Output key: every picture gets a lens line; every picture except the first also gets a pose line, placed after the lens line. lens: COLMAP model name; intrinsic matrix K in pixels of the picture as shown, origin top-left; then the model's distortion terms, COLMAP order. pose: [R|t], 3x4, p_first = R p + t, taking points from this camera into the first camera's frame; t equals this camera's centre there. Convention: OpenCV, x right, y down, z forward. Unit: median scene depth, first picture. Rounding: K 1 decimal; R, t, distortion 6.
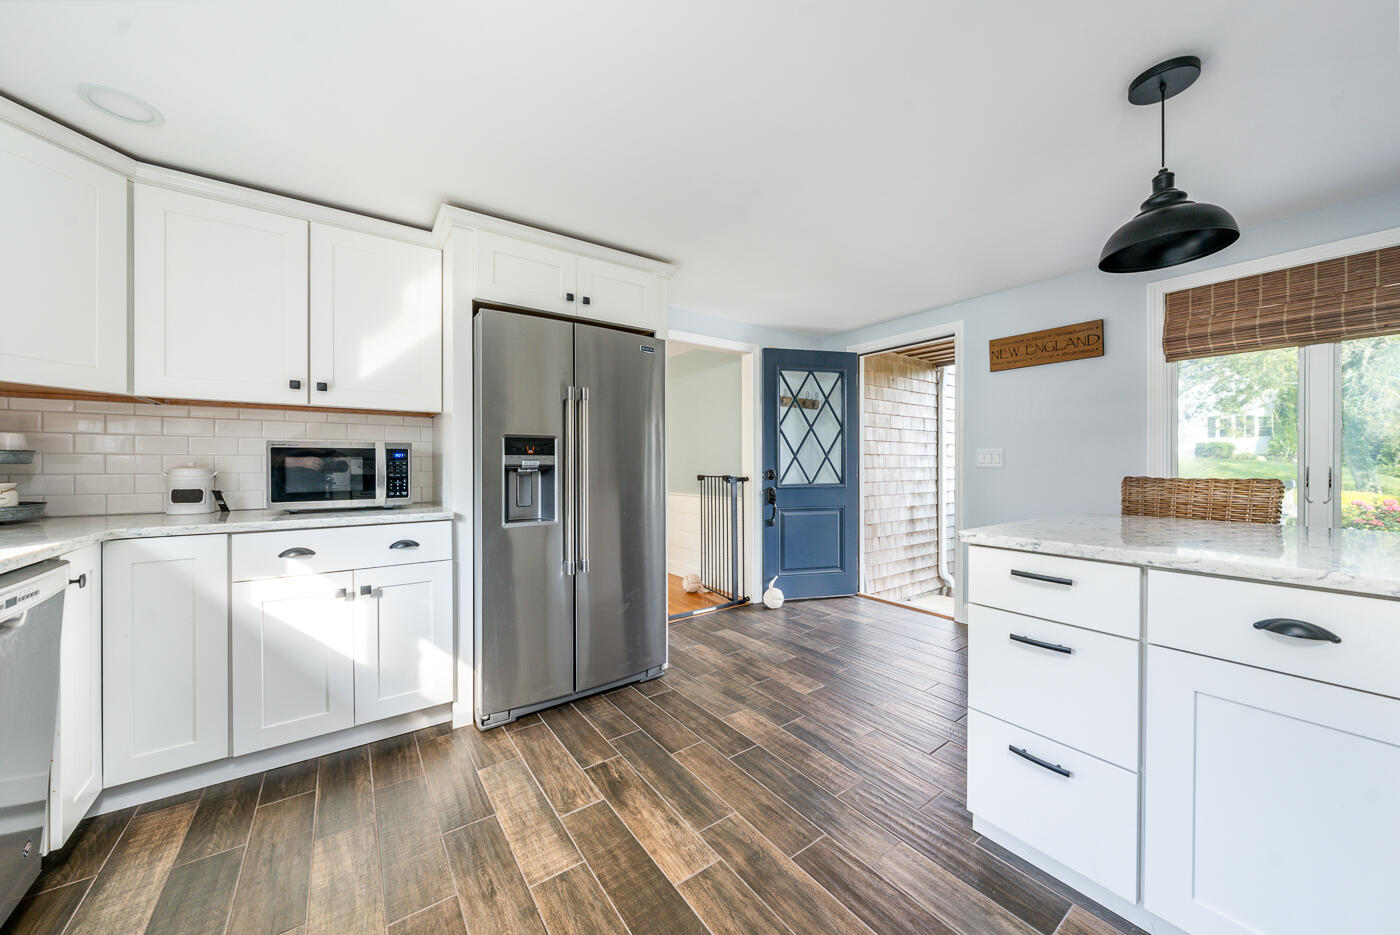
lens RADIAL K [[487.7, 0, 693.4], [0, 487.7, 462.6], [0, 0, 1]] dist [-0.003241, -0.000118]
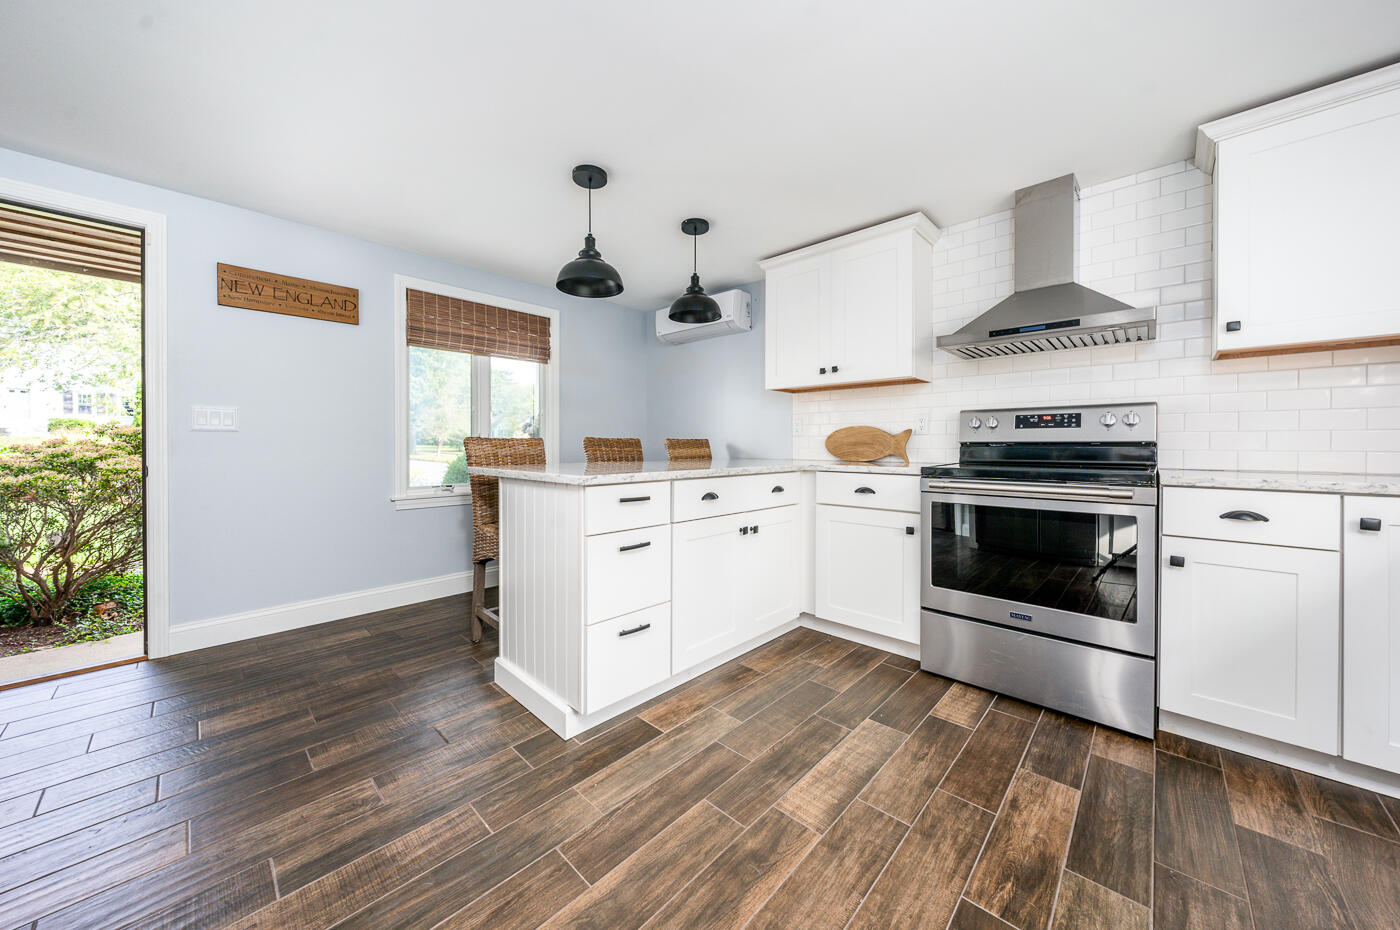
lens RADIAL K [[487.7, 0, 688.9], [0, 487.7, 450.6], [0, 0, 1]] dist [-0.003241, -0.000118]
pose [[-0.178815, -0.011921, 0.983811, -0.471821], [-0.003646, 0.999928, 0.011454, 0.051700], [-0.983876, -0.001539, -0.178845, 0.739764]]
